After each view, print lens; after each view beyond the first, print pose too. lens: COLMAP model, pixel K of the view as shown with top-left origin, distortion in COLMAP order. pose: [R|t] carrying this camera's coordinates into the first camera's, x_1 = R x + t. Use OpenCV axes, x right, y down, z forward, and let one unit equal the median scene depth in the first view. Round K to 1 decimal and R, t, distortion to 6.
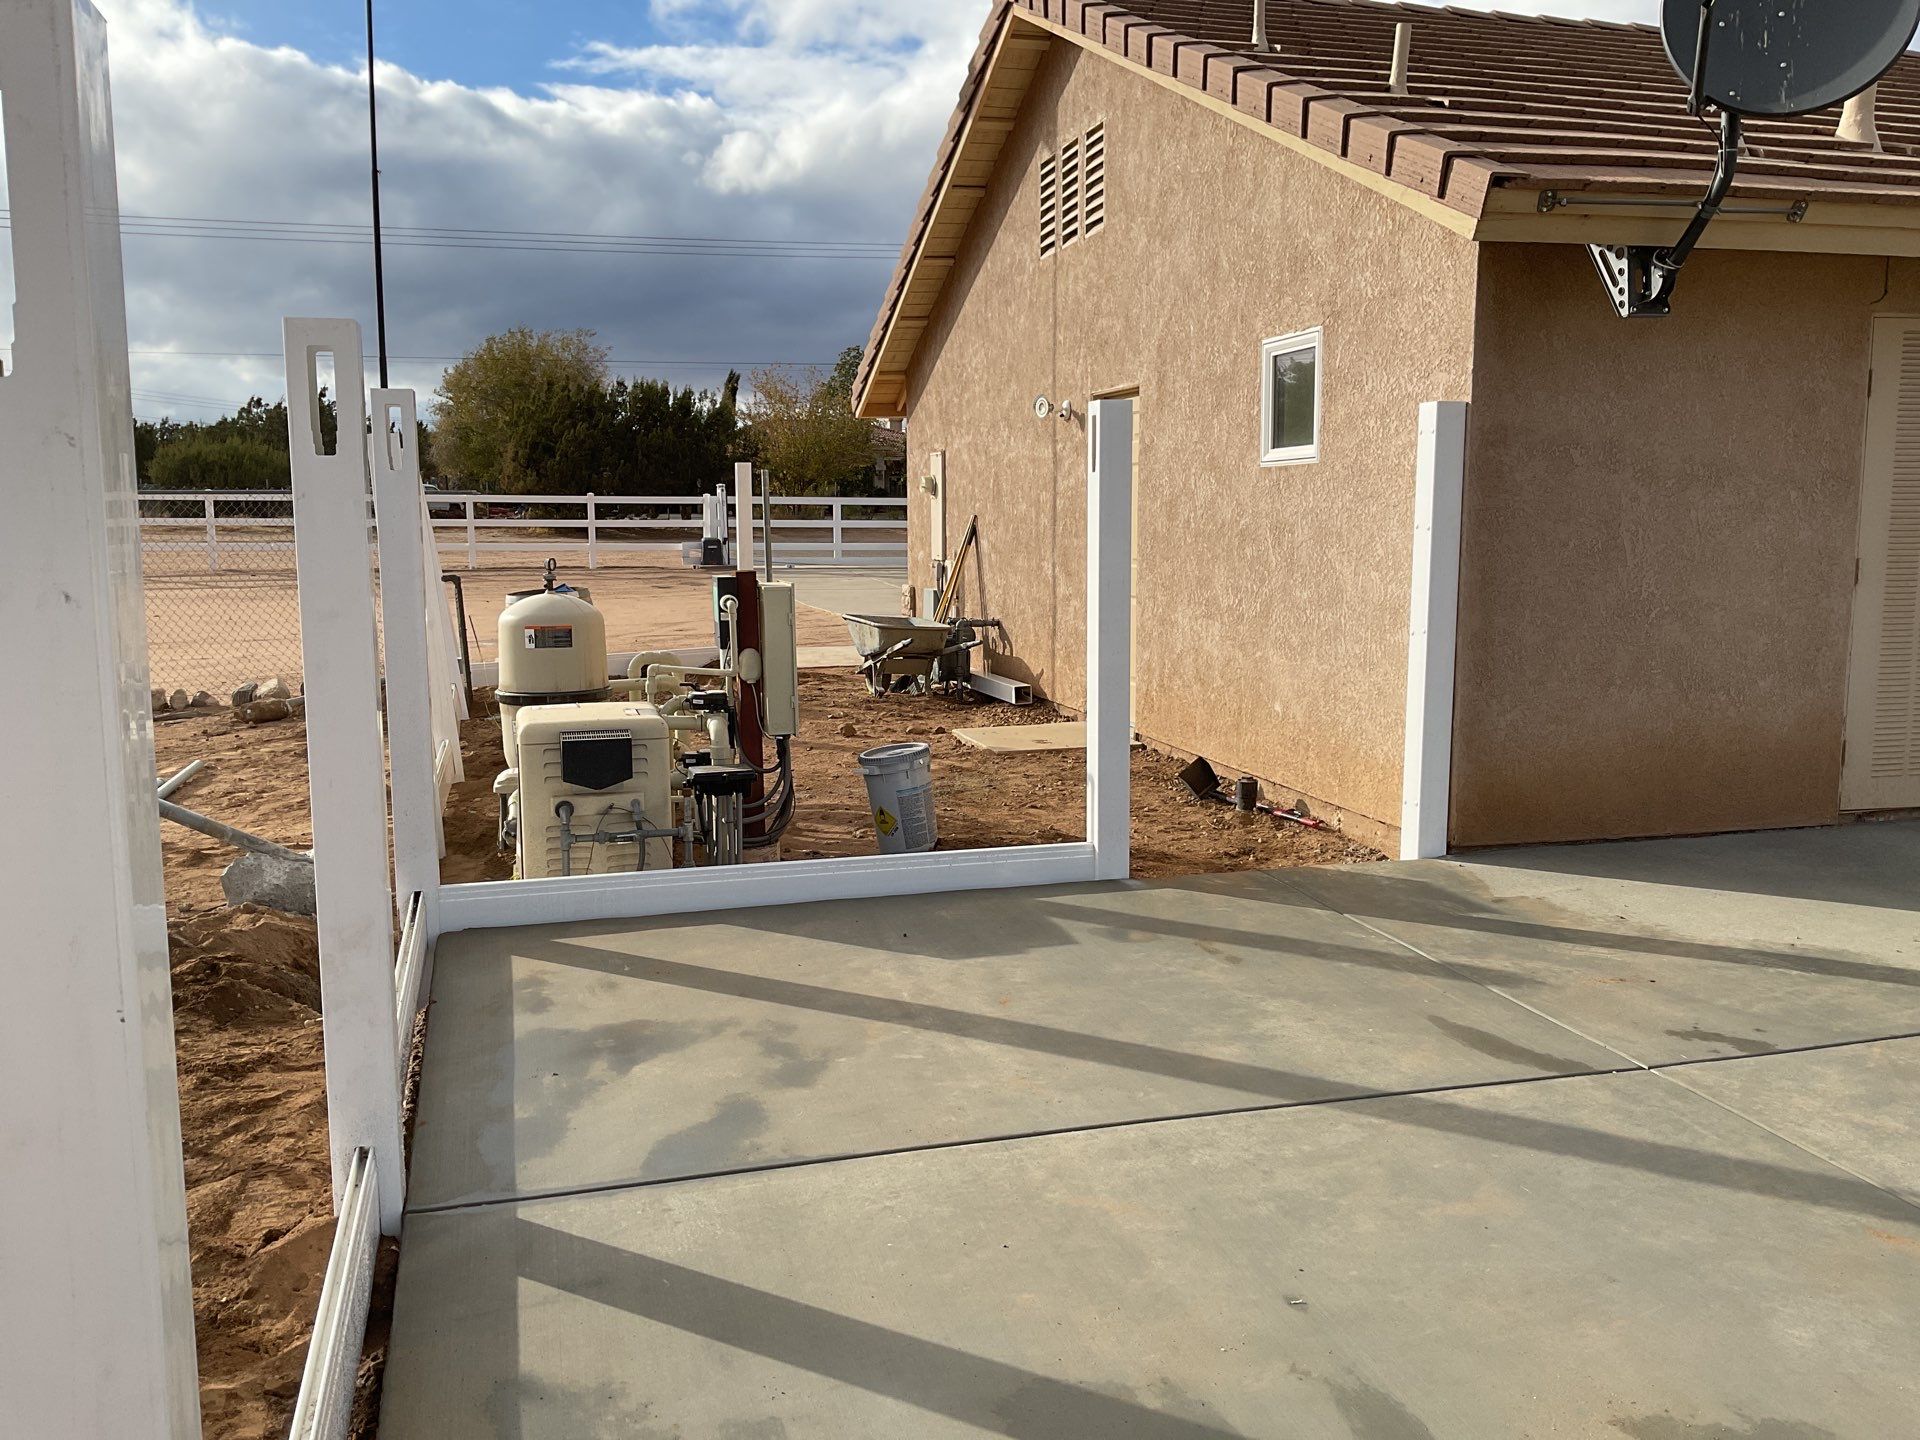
lens RADIAL K [[1576.1, 0, 976.5], [0, 1576.1, 710.2], [0, 0, 1]] dist [0.063955, -0.113743]
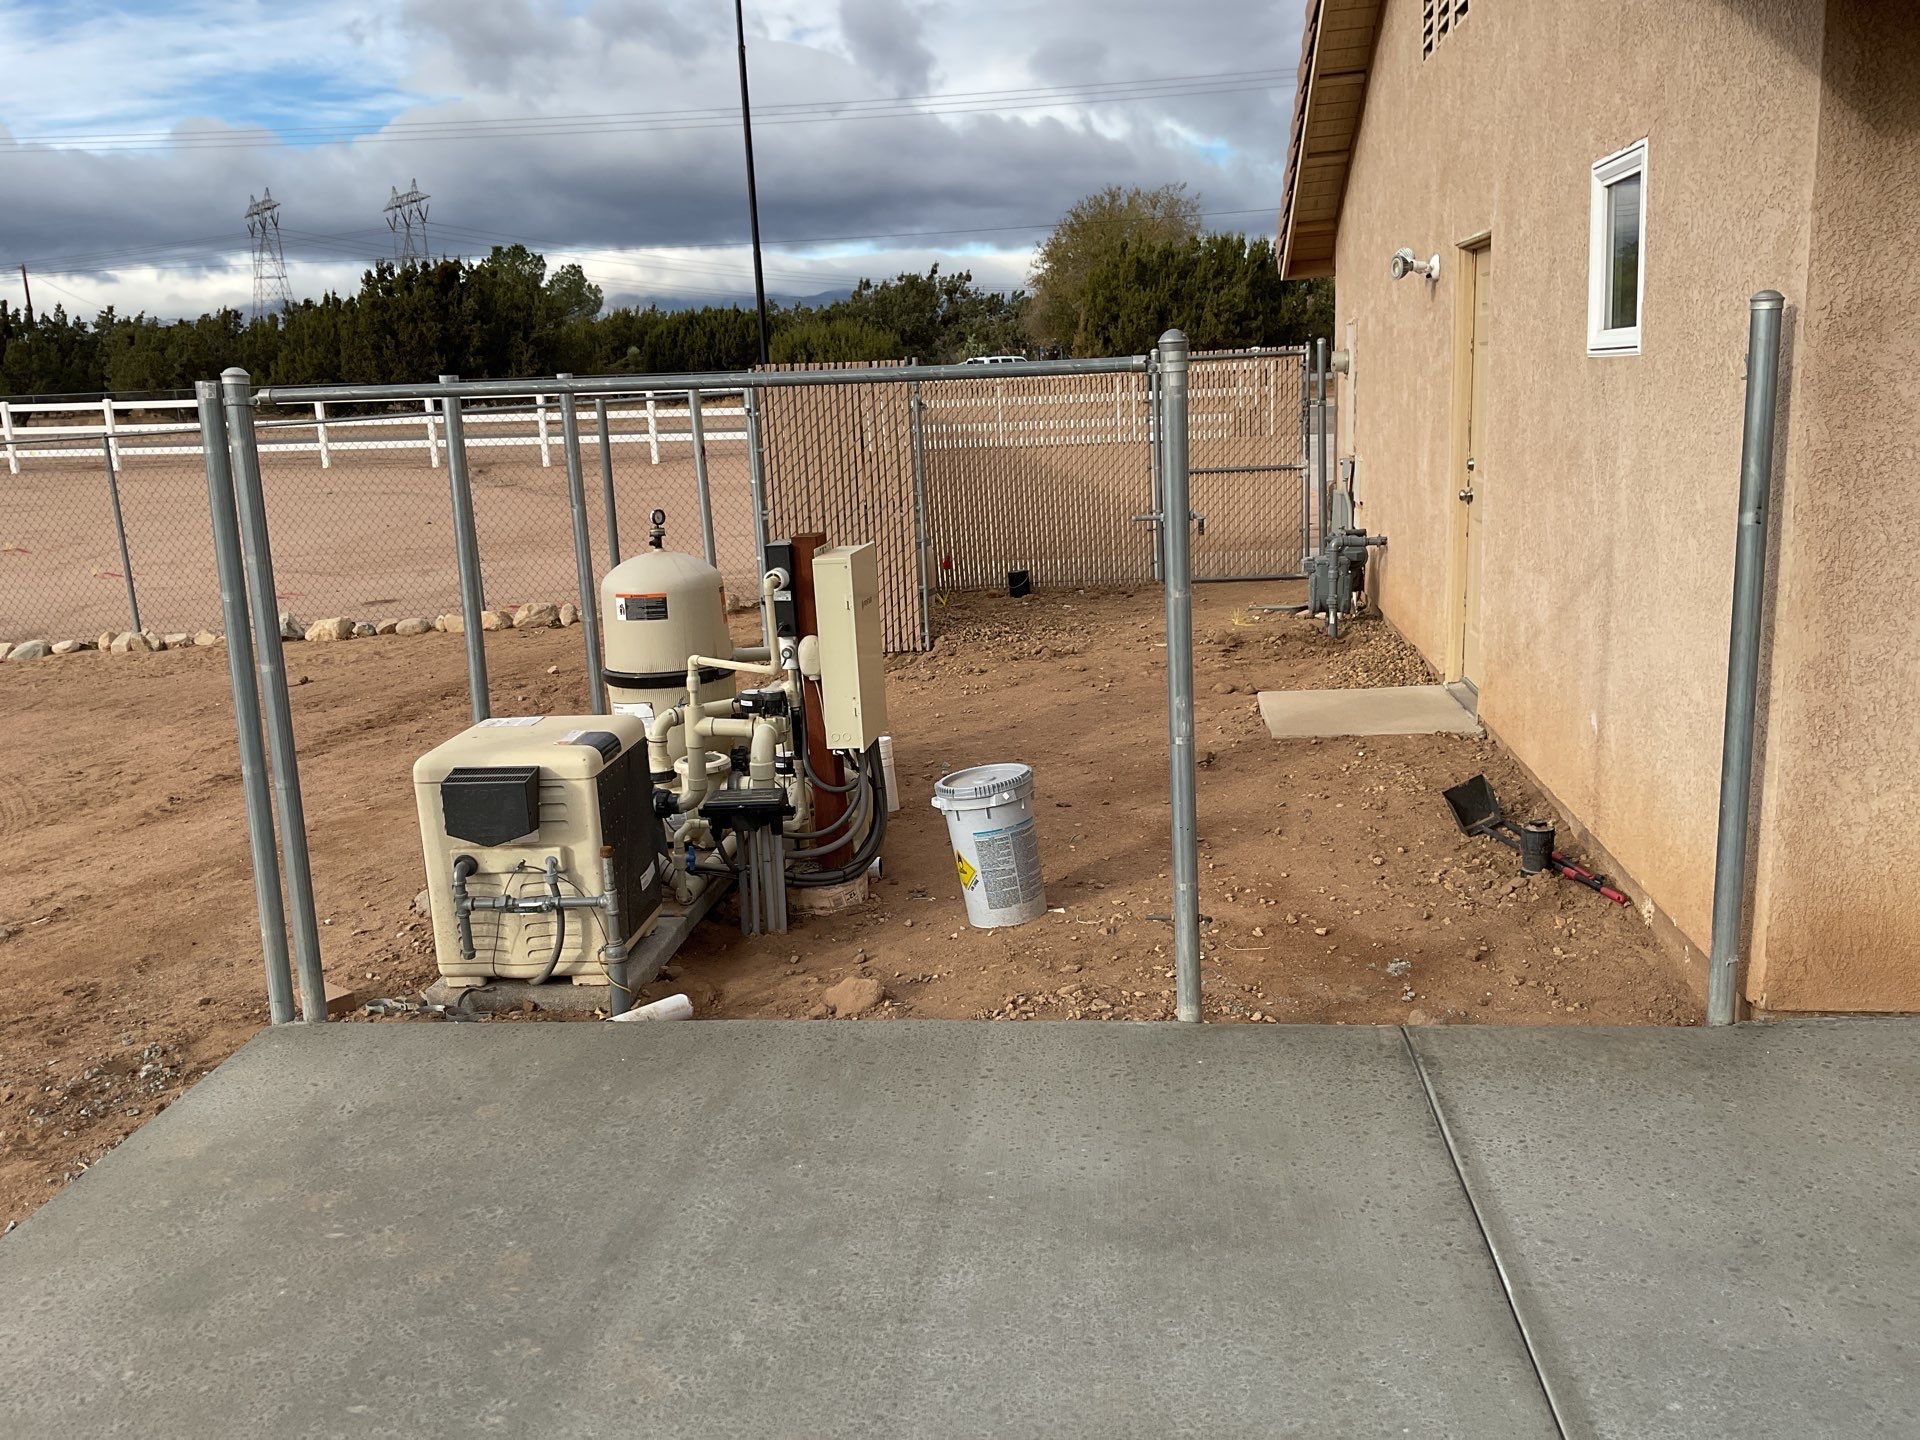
lens RADIAL K [[1576.1, 0, 953.2], [0, 1576.1, 727.7], [0, 0, 1]] dist [0.063955, -0.113743]
pose [[0.921100, 0.042619, -0.386987, 0.115379], [-0.003340, 0.994819, 0.101609, -0.038277], [0.389312, -0.092300, 0.916470, 0.154809]]
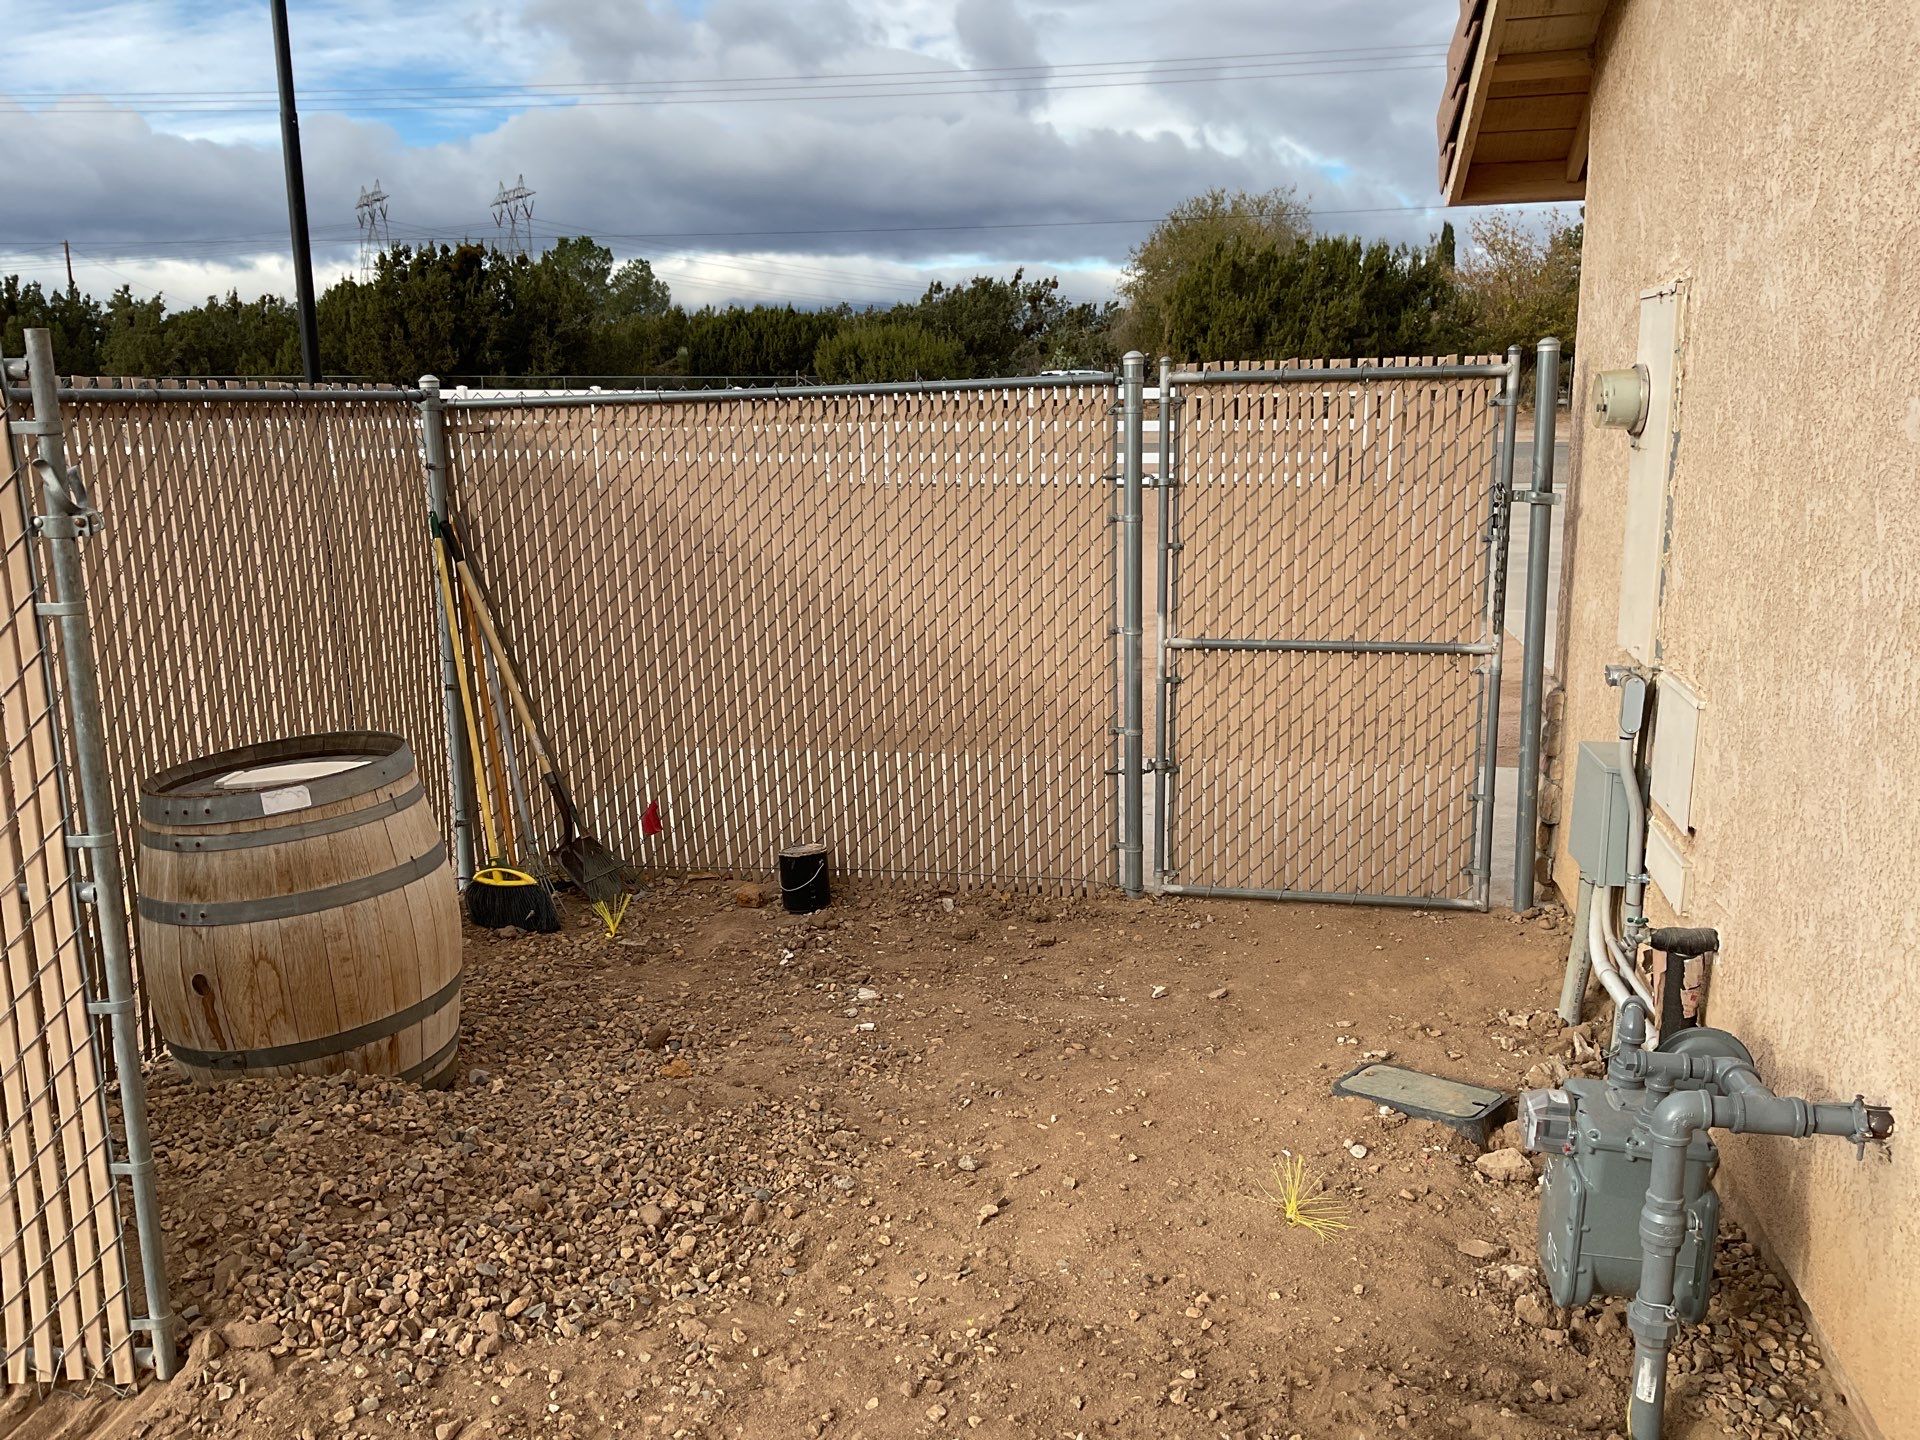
lens RADIAL K [[1576.1, 0, 962.4], [0, 1576.1, 723.2], [0, 0, 1]] dist [0.063955, -0.113743]
pose [[0.897135, 0.080130, -0.434429, -0.007705], [-0.043980, 0.994727, 0.092653, -0.109352], [0.439562, -0.064017, 0.895928, 0.704842]]
